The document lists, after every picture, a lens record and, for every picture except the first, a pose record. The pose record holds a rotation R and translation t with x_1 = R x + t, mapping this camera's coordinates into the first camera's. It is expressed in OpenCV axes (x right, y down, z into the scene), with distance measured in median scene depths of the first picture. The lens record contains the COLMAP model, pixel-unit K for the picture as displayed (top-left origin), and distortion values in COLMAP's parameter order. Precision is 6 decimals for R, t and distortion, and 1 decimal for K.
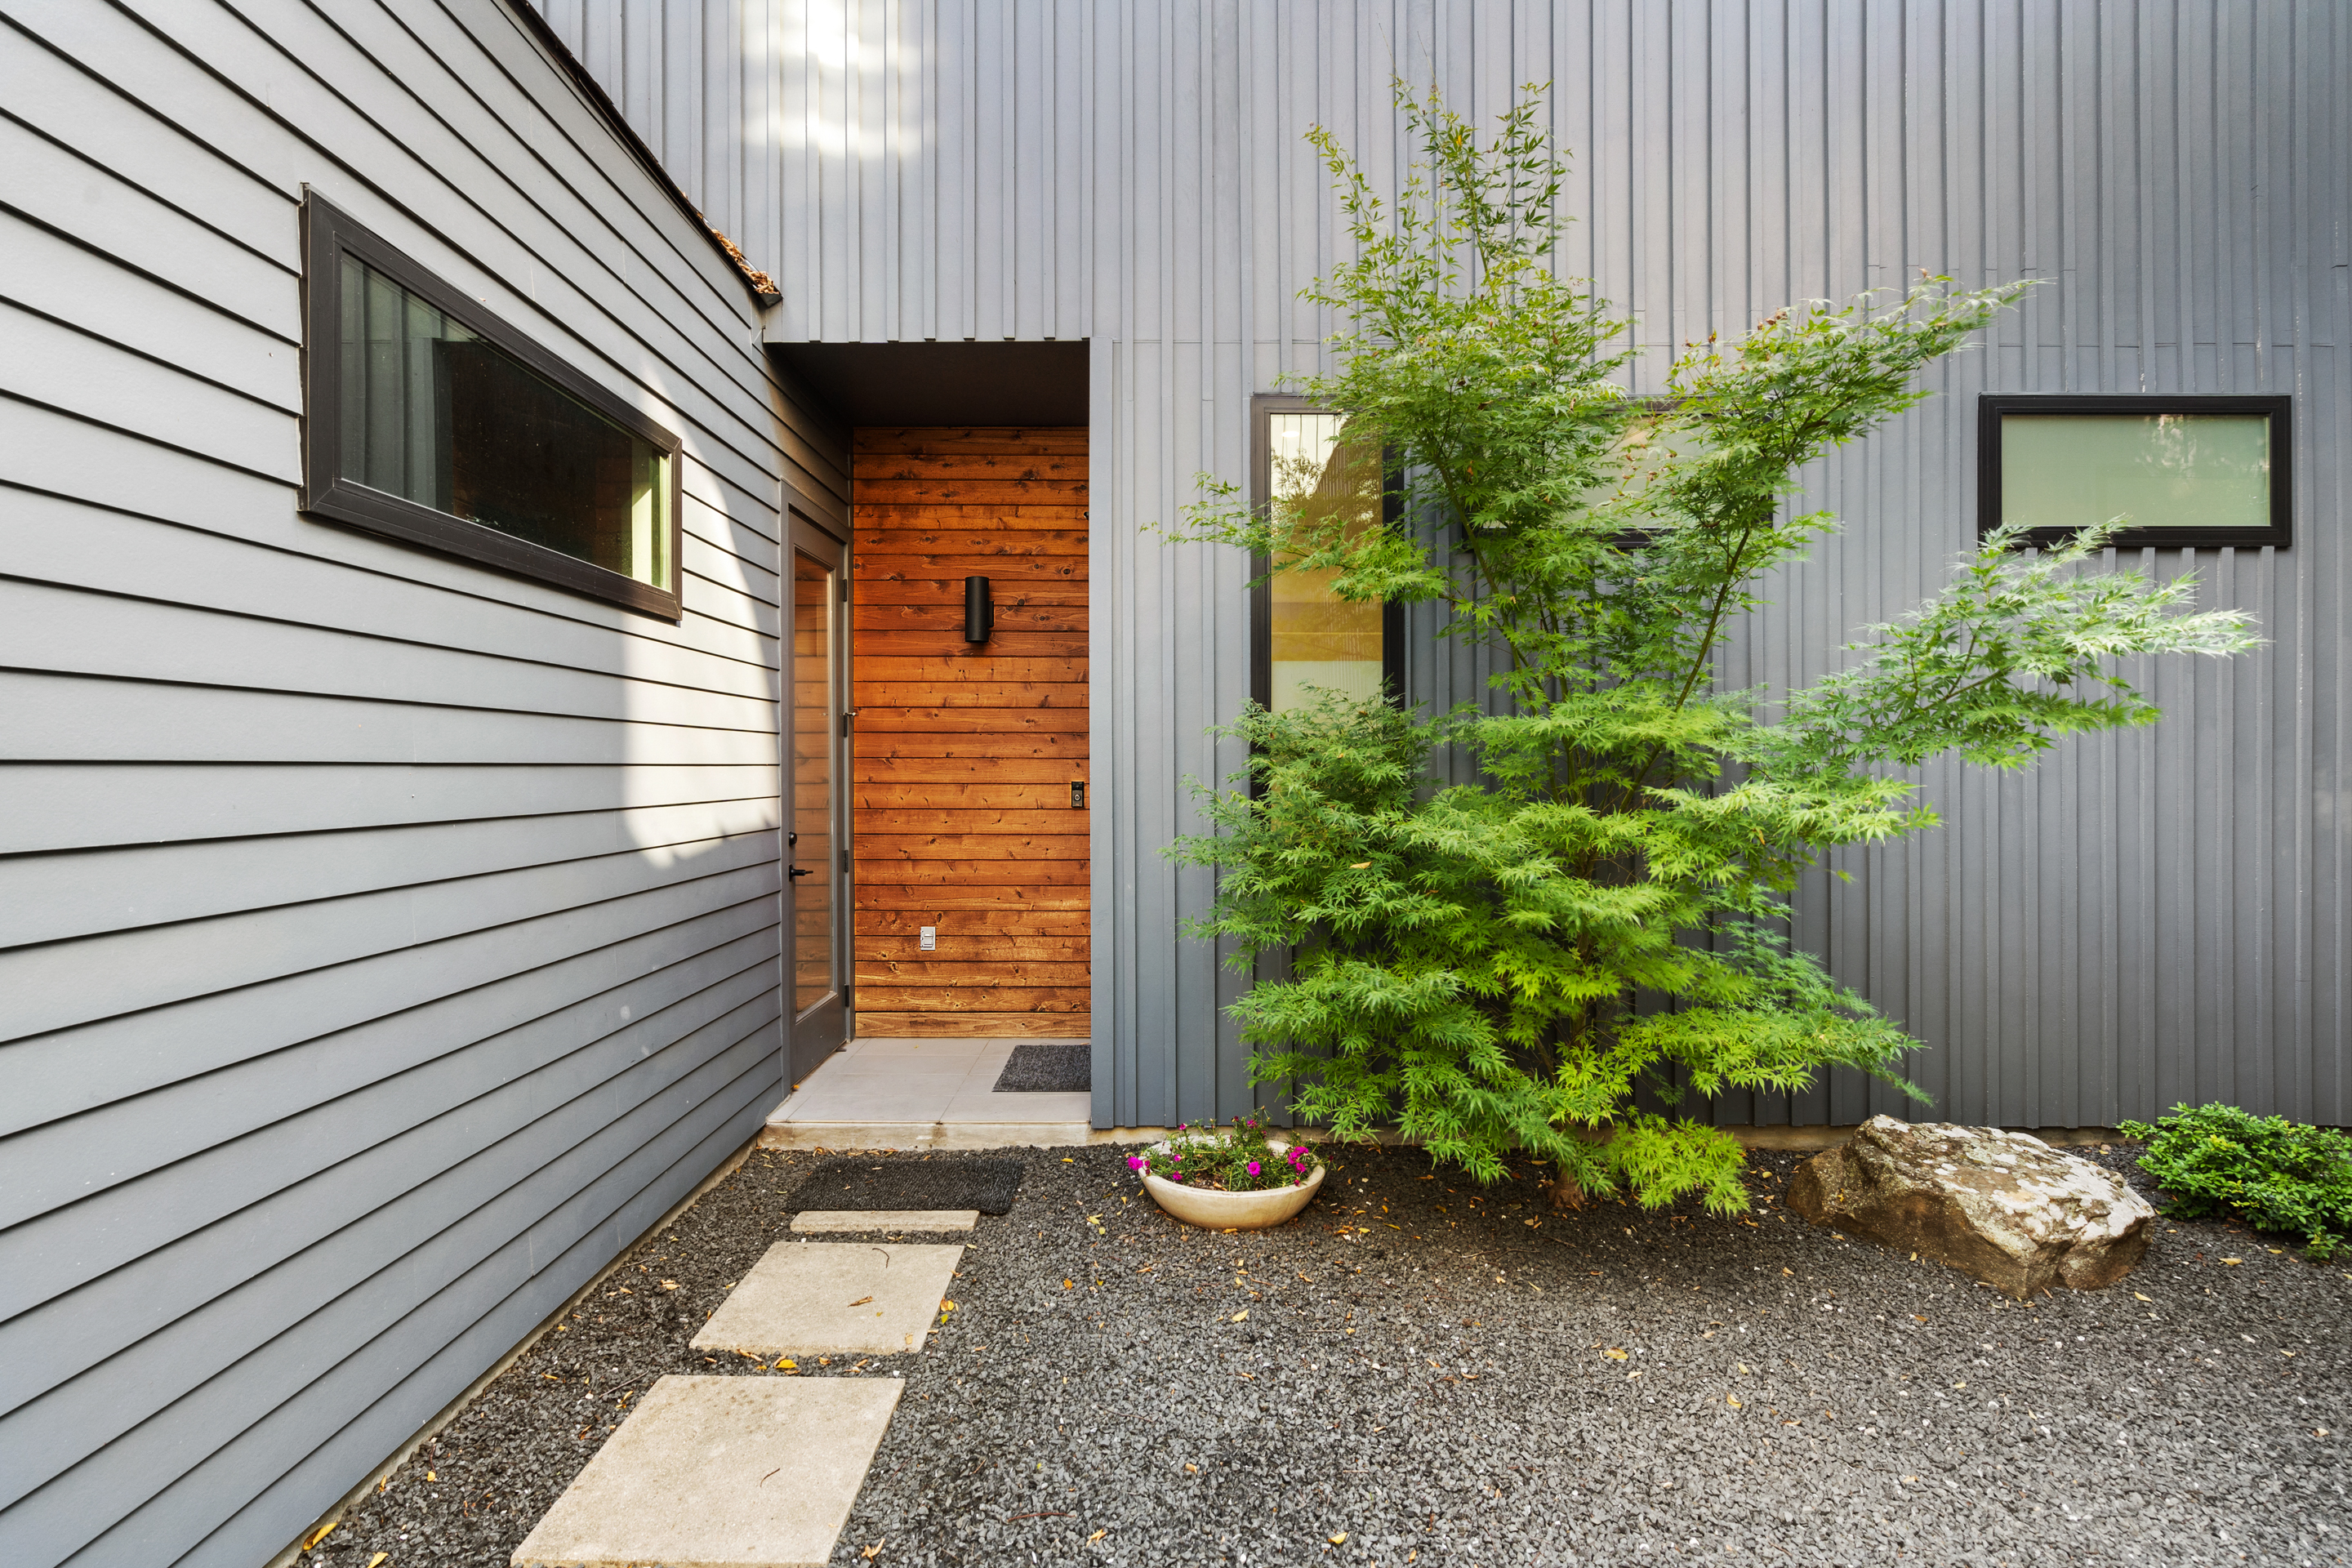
lens RADIAL K [[1078.8, 0, 1180.8], [0, 1078.8, 771.8], [0, 0, 1]] dist [-0.000956, 0.000744]
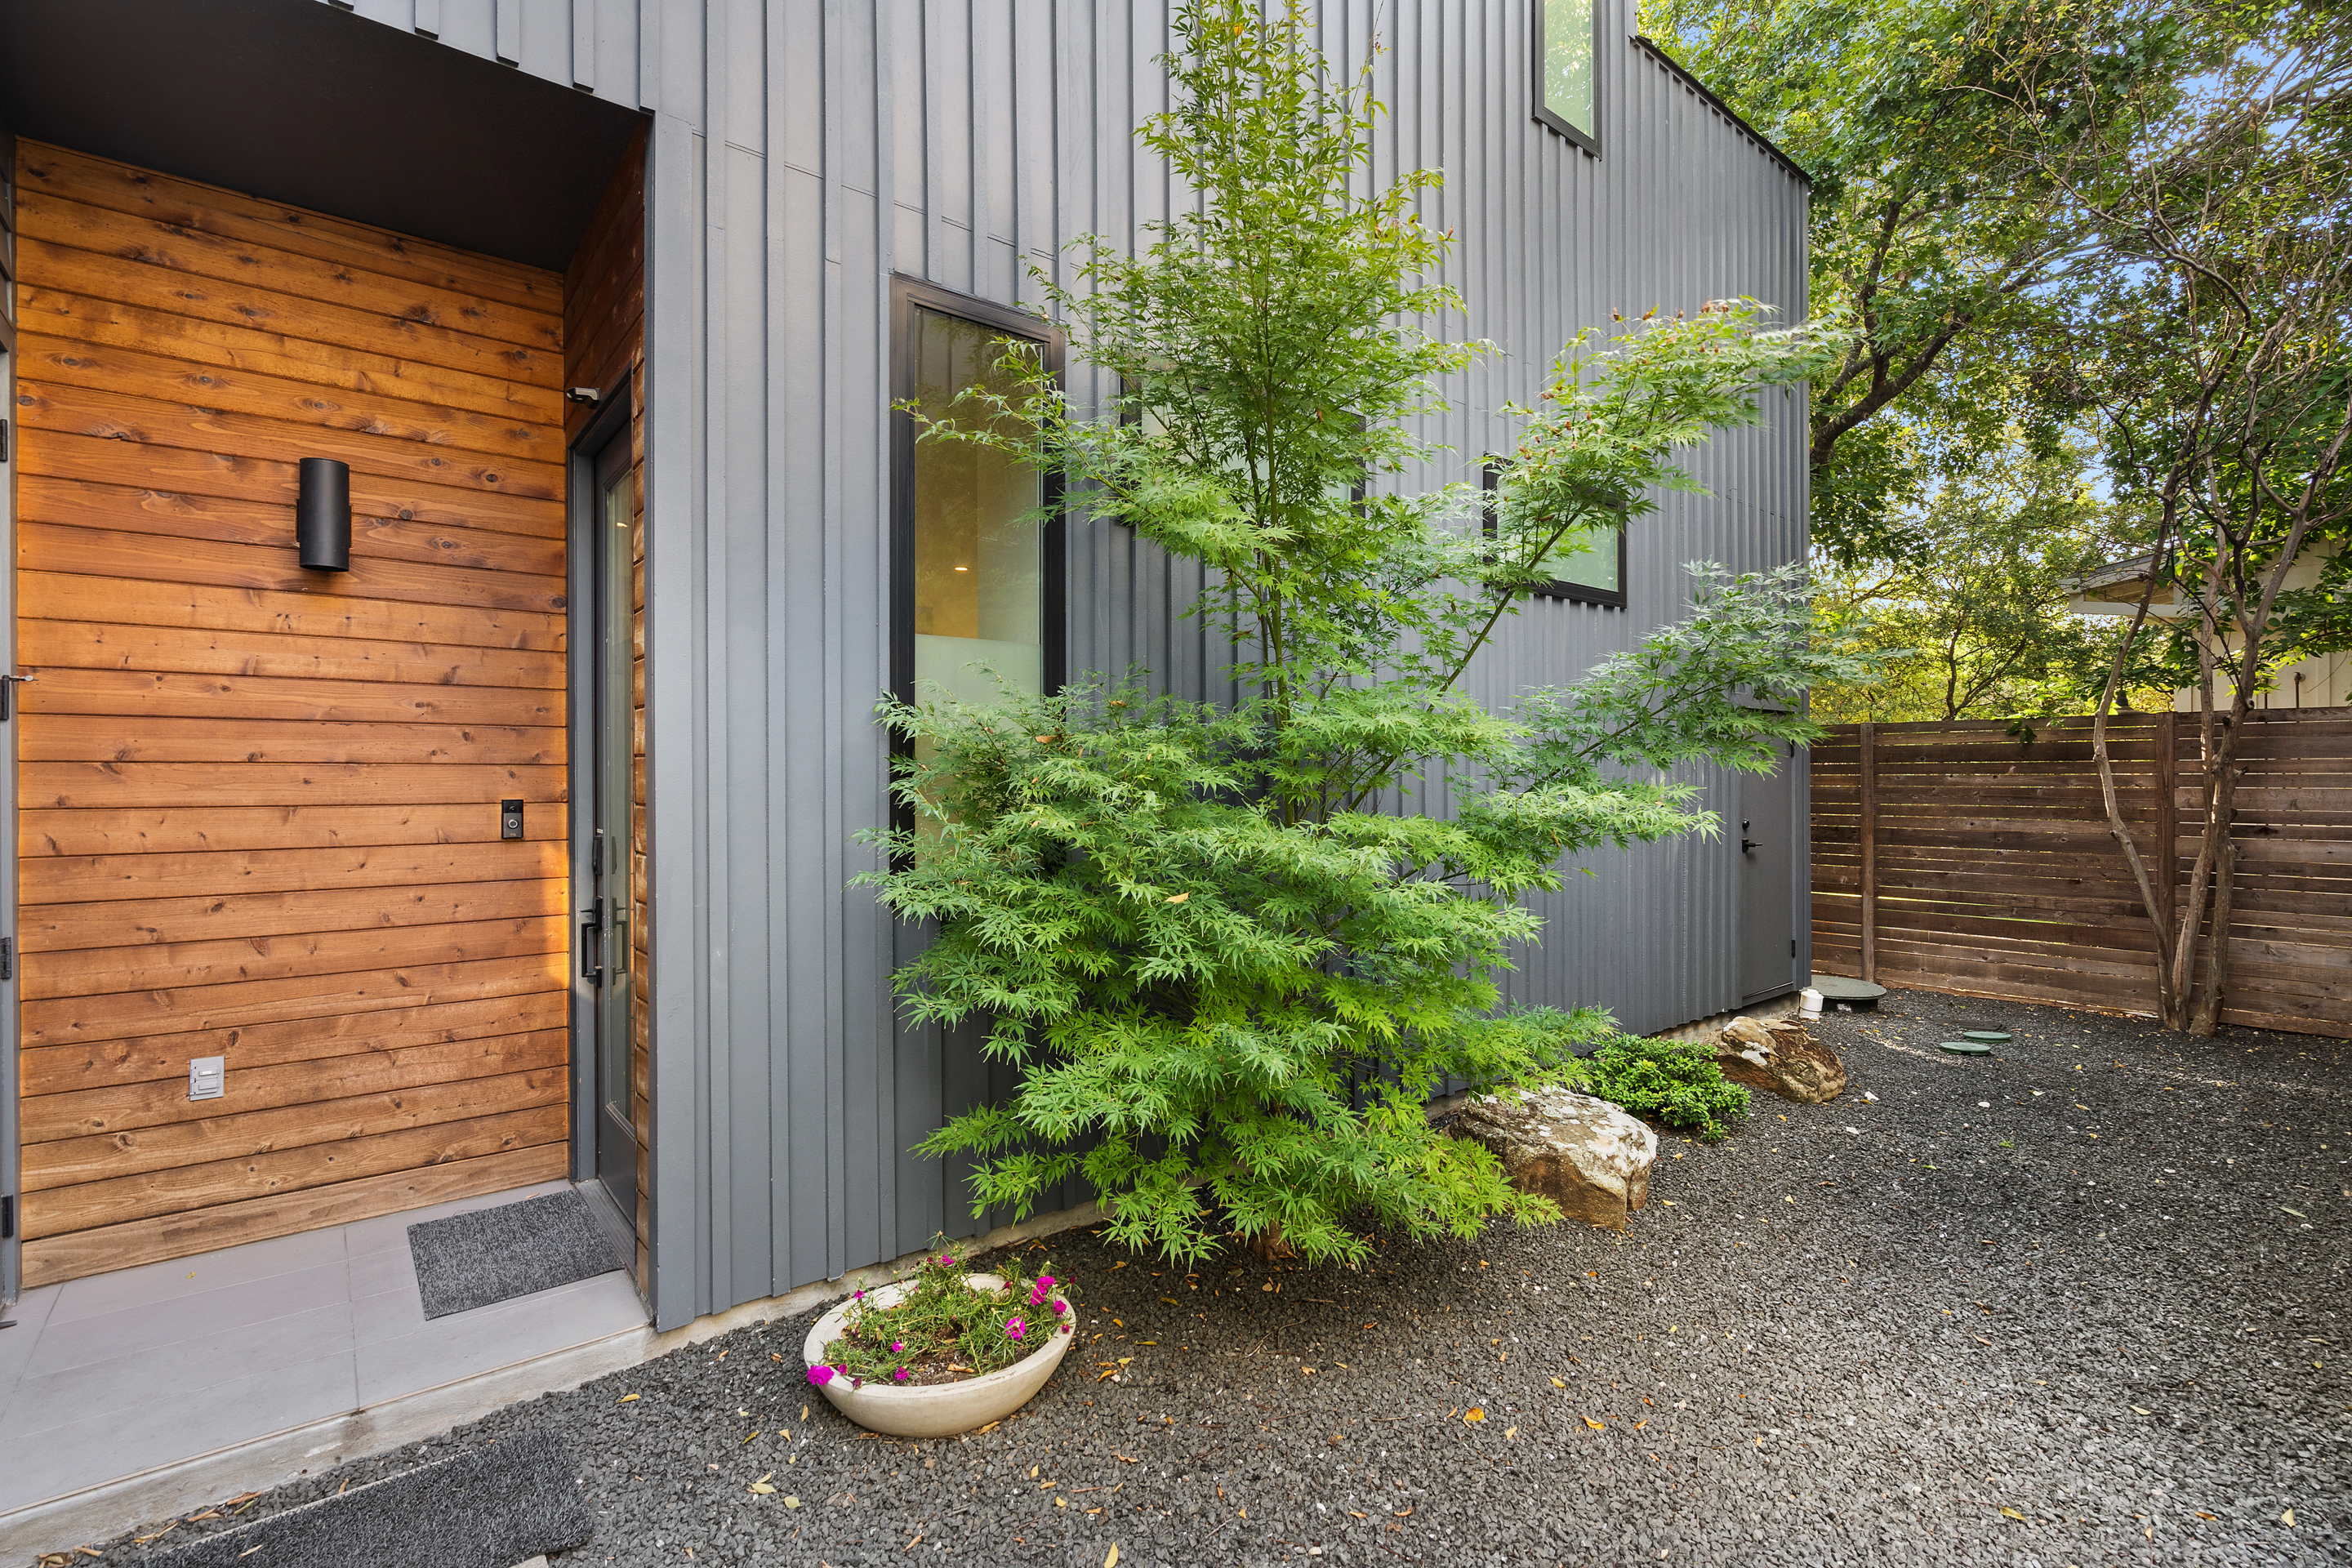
lens RADIAL K [[1078.8, 0, 1175.0], [0, 1078.8, 780.3], [0, 0, 1]] dist [-0.000956, 0.000744]
pose [[0.782477, -0.004636, 0.622663, -0.189410], [0.008151, 0.999963, -0.002797, 0.002594], [-0.622627, 0.007264, 0.782485, 0.234559]]
